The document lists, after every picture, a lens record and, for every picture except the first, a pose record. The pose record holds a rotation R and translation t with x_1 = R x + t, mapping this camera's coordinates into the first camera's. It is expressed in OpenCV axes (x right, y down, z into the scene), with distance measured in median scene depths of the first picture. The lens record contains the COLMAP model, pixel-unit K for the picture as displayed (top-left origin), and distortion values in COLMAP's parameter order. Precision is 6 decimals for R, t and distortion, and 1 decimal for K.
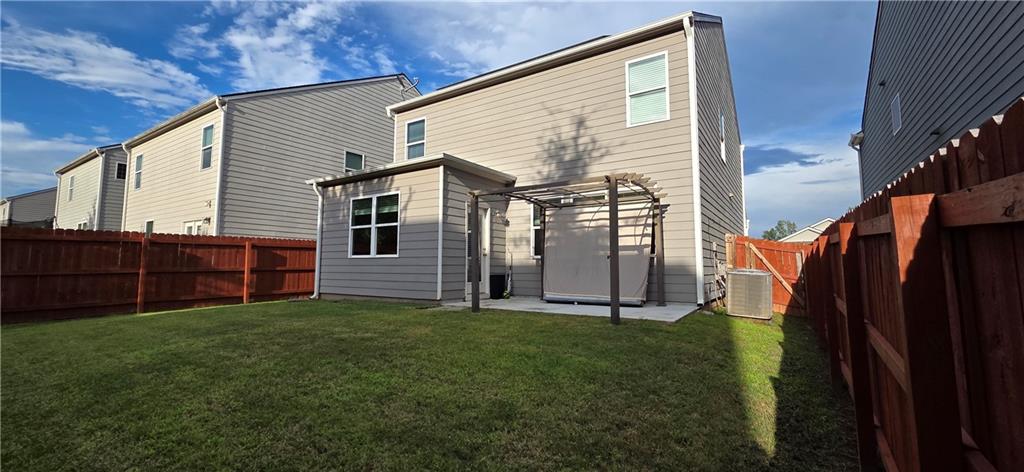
lens RADIAL K [[419.0, 0, 506.6], [0, 419.0, 229.9], [0, 0, 1]] dist [0.002781, 0.000159]
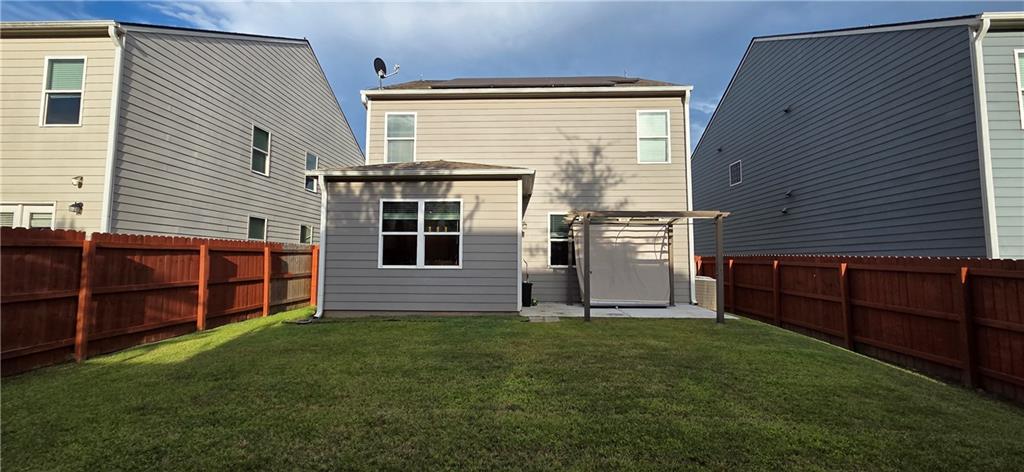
lens RADIAL K [[419.0, 0, 506.6], [0, 419.0, 229.9], [0, 0, 1]] dist [0.002781, 0.000159]
pose [[0.851246, 0.041554, 0.523118, -0.621844], [-0.048982, 0.998800, 0.000366, -0.025983], [-0.522475, -0.025935, 0.852260, 0.126139]]
